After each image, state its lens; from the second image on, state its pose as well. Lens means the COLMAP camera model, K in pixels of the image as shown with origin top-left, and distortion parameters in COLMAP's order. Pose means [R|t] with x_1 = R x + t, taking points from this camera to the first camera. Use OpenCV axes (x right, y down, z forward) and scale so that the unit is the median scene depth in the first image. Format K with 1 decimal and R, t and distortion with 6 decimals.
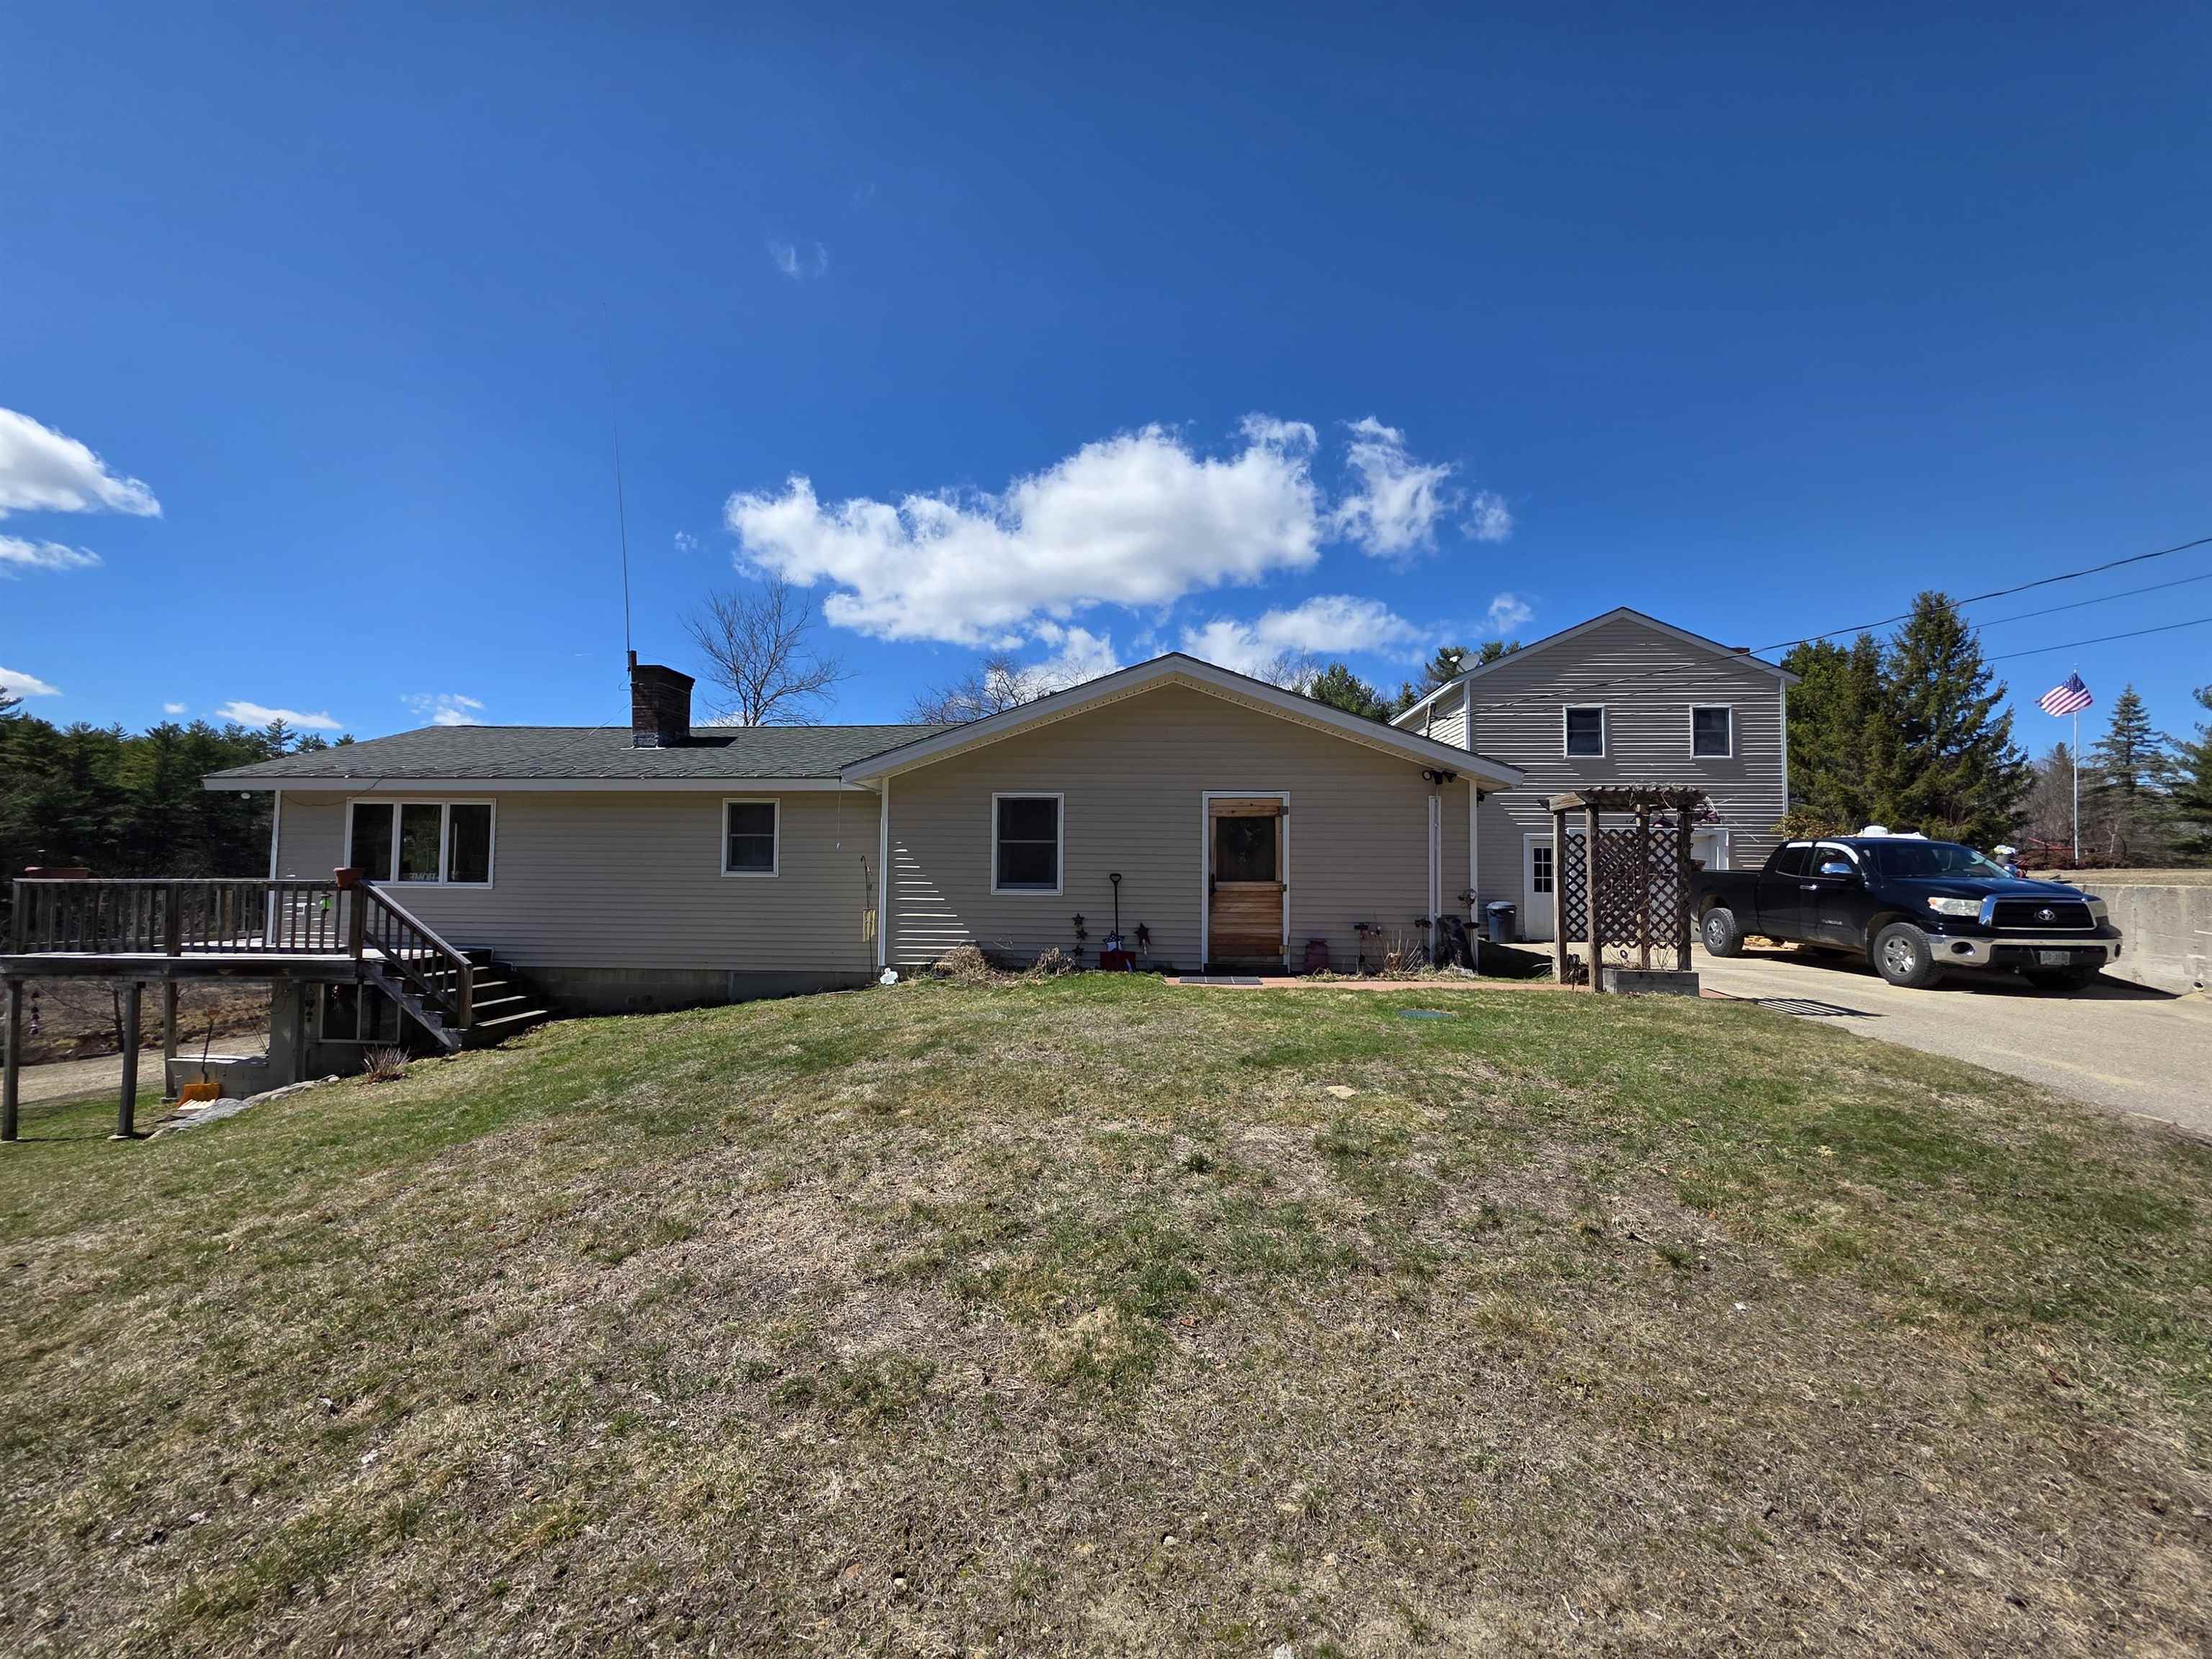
lens RADIAL K [[885.0, 0, 1109.5], [0, 885.0, 850.3], [0, 0, 1]] dist [0.005025, 0.000428]
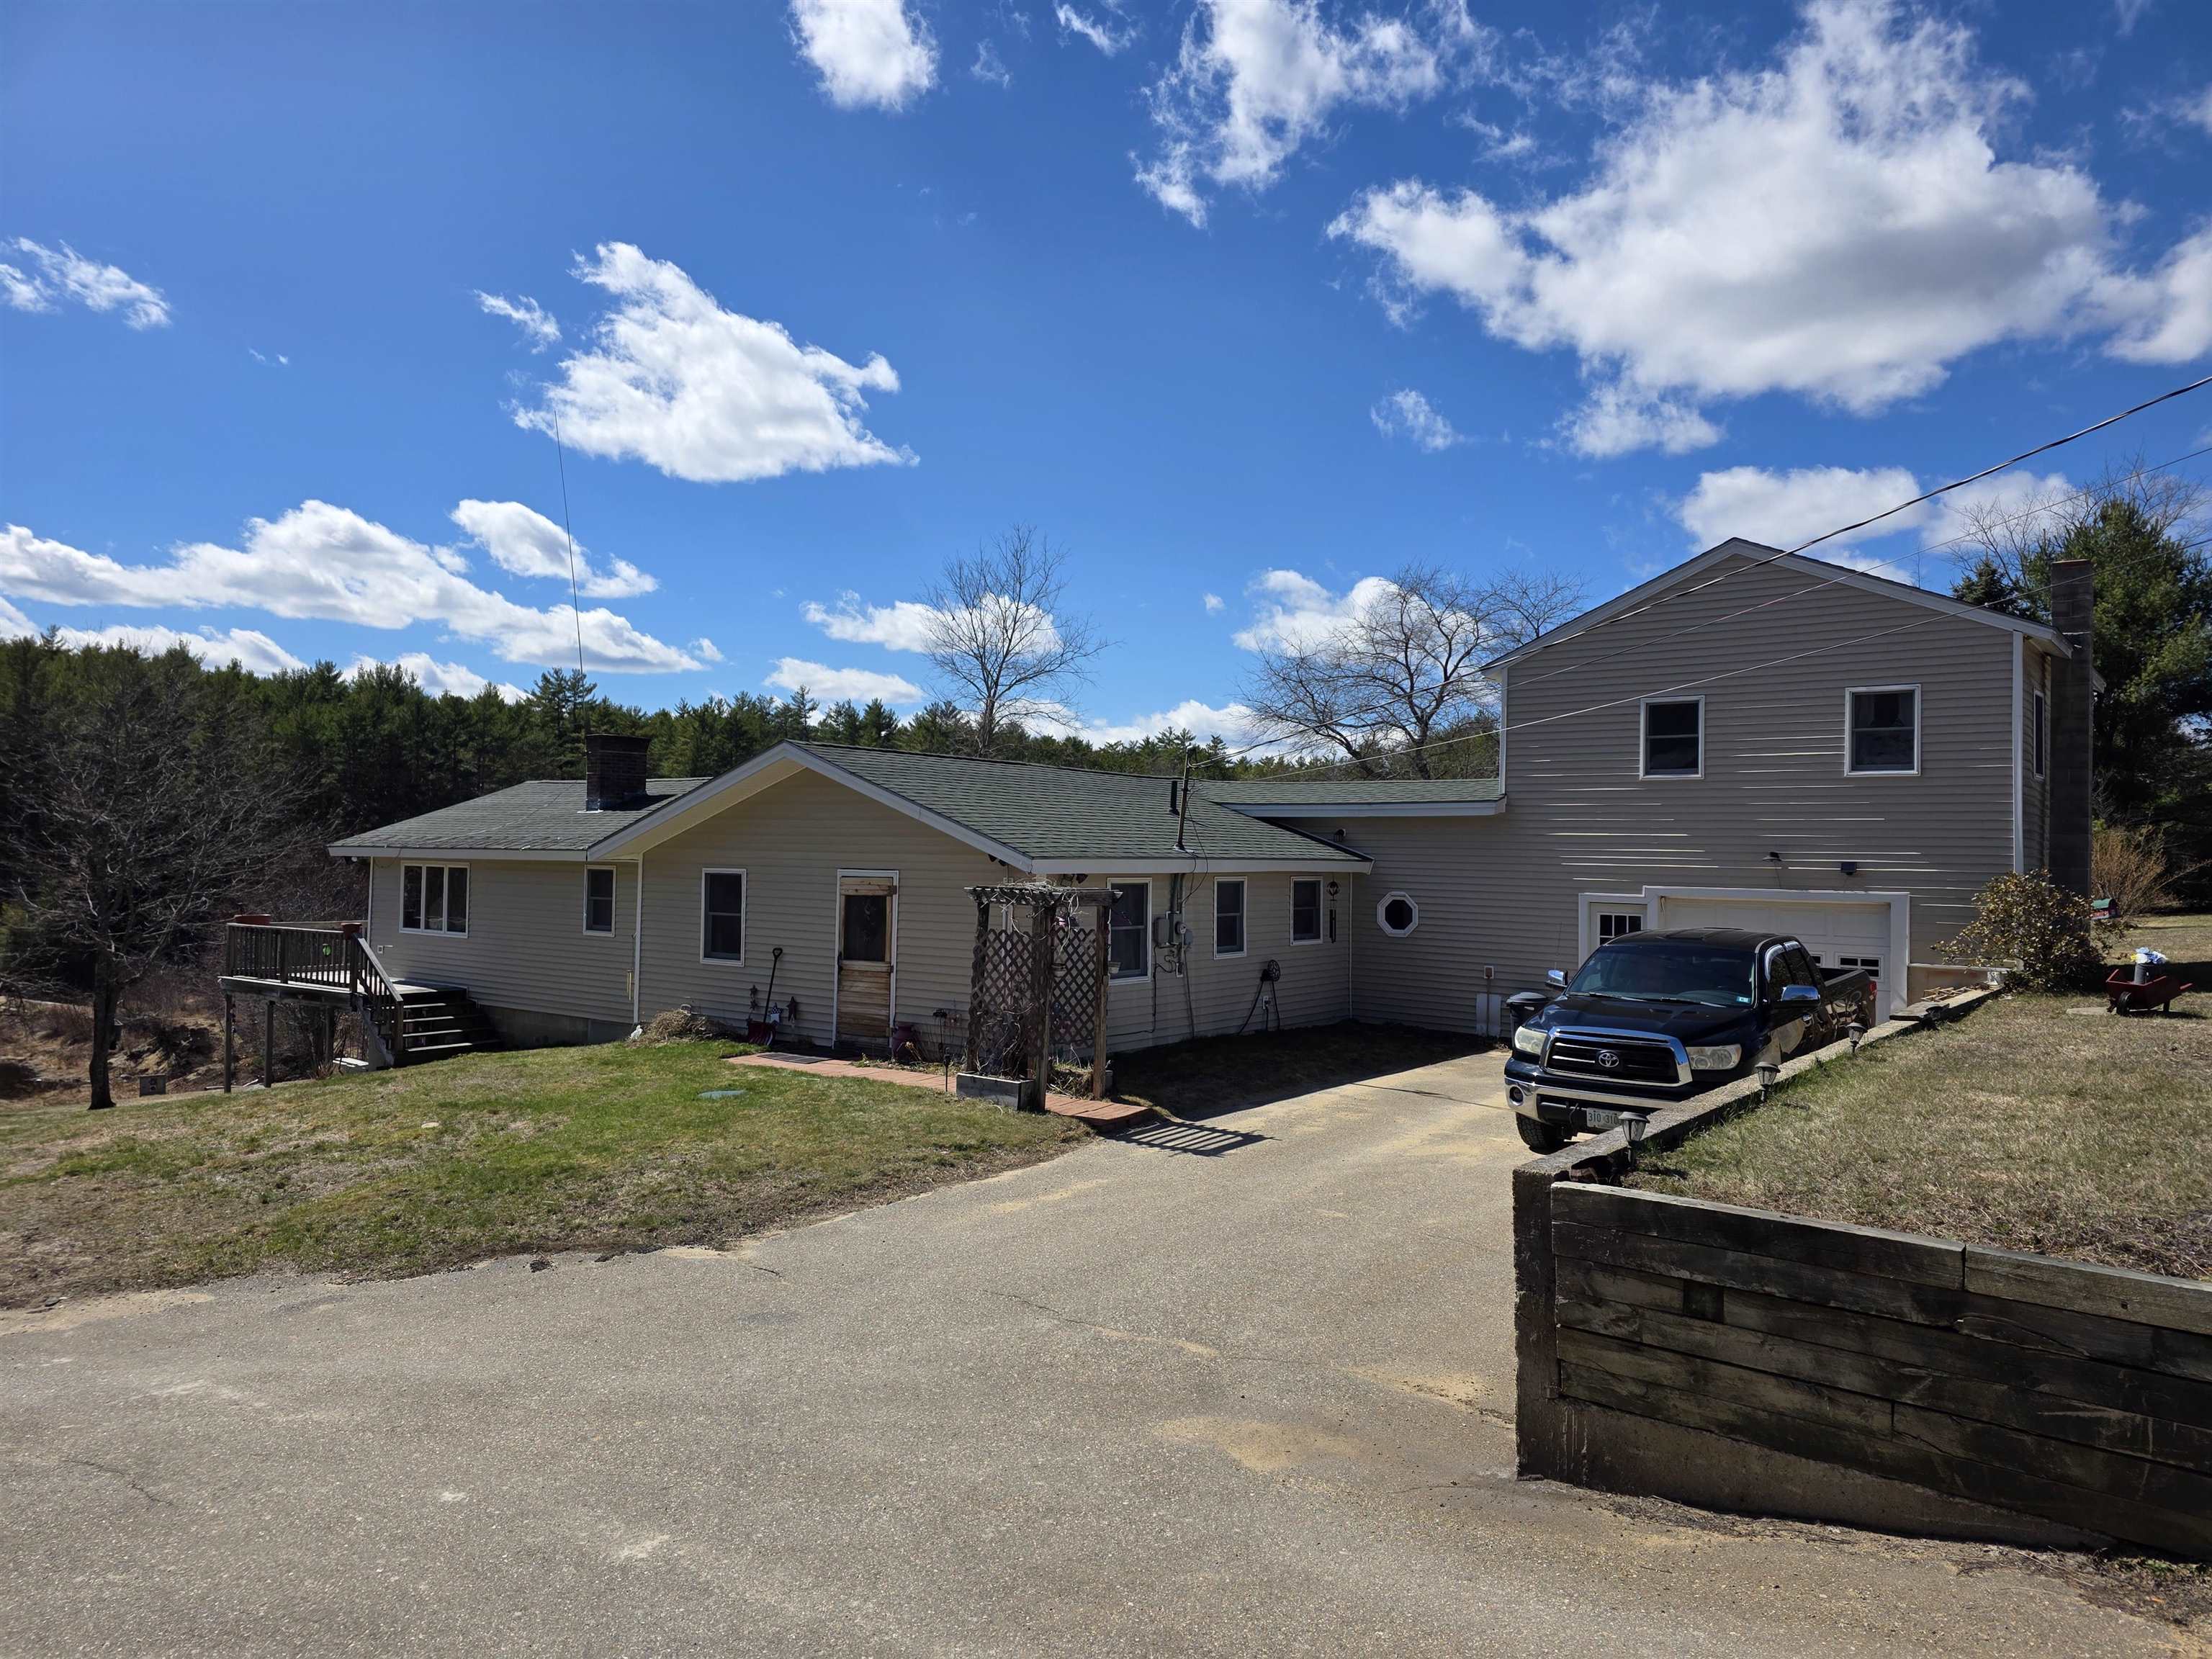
lens RADIAL K [[1501.0, 0, 1103.1], [0, 1501.0, 829.2], [0, 0, 1]] dist [0.076426, 0.001006]
pose [[0.825665, -0.004603, -0.564142, 1.317956], [0.004368, 0.999989, -0.001766, -0.107590], [0.564144, -0.001006, 0.825676, -0.240004]]
